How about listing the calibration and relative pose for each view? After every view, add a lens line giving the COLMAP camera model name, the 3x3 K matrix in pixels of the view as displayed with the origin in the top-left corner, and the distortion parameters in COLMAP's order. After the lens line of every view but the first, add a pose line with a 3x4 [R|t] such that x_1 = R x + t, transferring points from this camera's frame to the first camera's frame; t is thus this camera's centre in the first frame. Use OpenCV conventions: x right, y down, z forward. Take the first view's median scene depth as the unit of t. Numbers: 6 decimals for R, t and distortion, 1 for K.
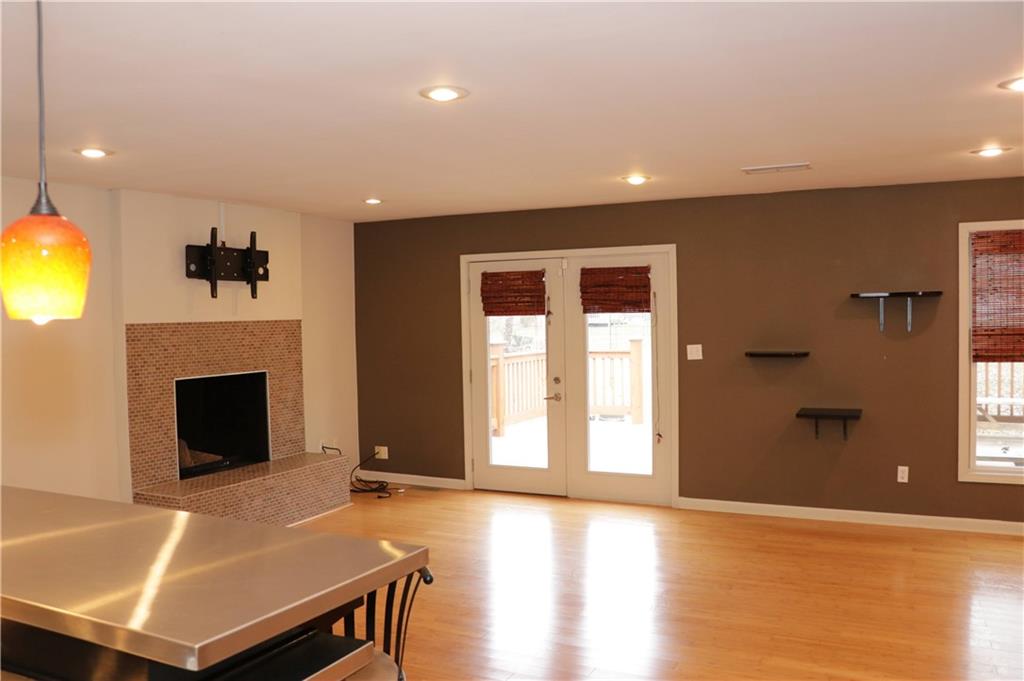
lens RADIAL K [[840.8, 0, 509.7], [0, 840.8, 349.4], [0, 0, 1]] dist [-0.179168, 0.158372]
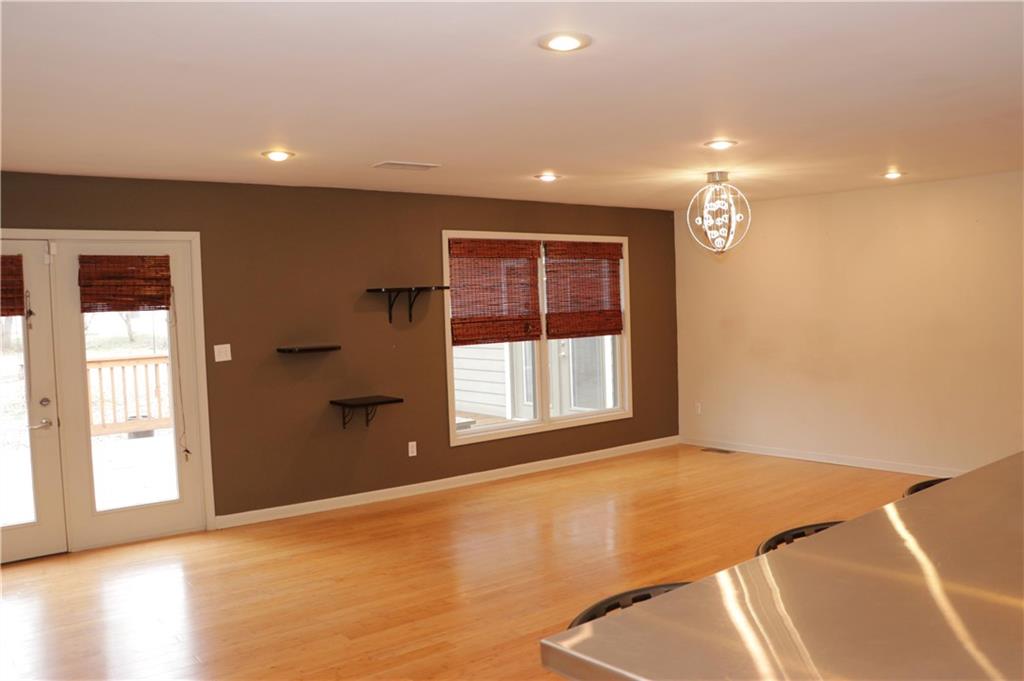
lens RADIAL K [[840.8, 0, 509.7], [0, 840.8, 349.4], [0, 0, 1]] dist [-0.179168, 0.158372]
pose [[0.425624, -0.044641, 0.903798, -0.450496], [0.060012, 0.997976, 0.021031, -0.000528], [-0.902908, 0.045288, 0.427442, 0.334256]]
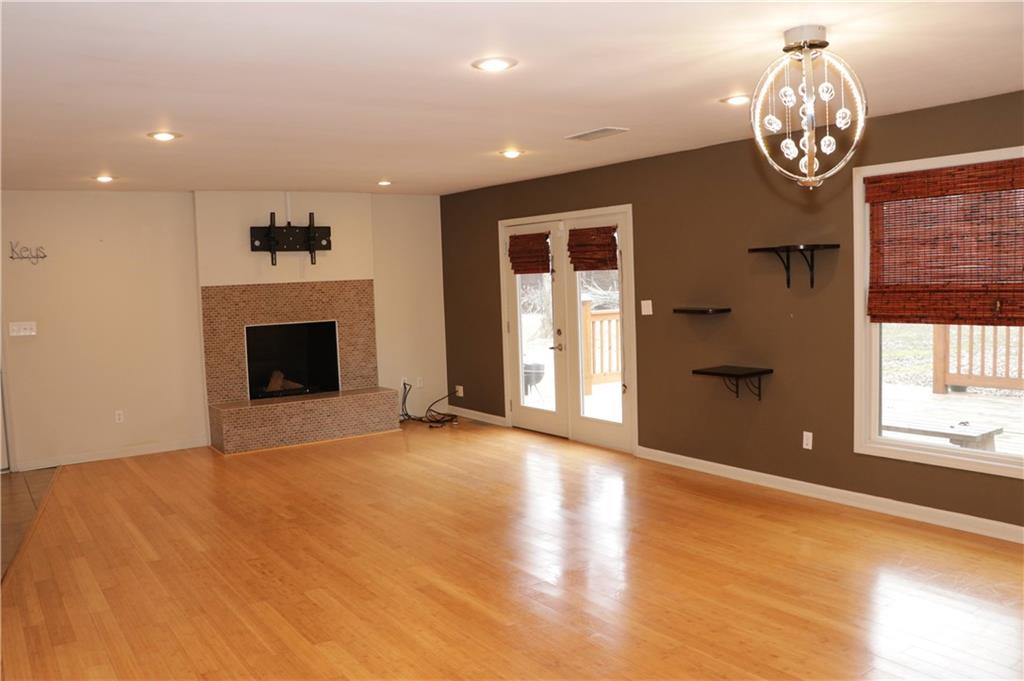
lens RADIAL K [[840.8, 0, 509.7], [0, 840.8, 349.4], [0, 0, 1]] dist [-0.179168, 0.158372]
pose [[0.874852, 0.030143, -0.483452, 0.572703], [-0.001262, 0.998200, 0.059954, -0.006956], [0.484389, -0.051841, 0.873315, 0.006436]]
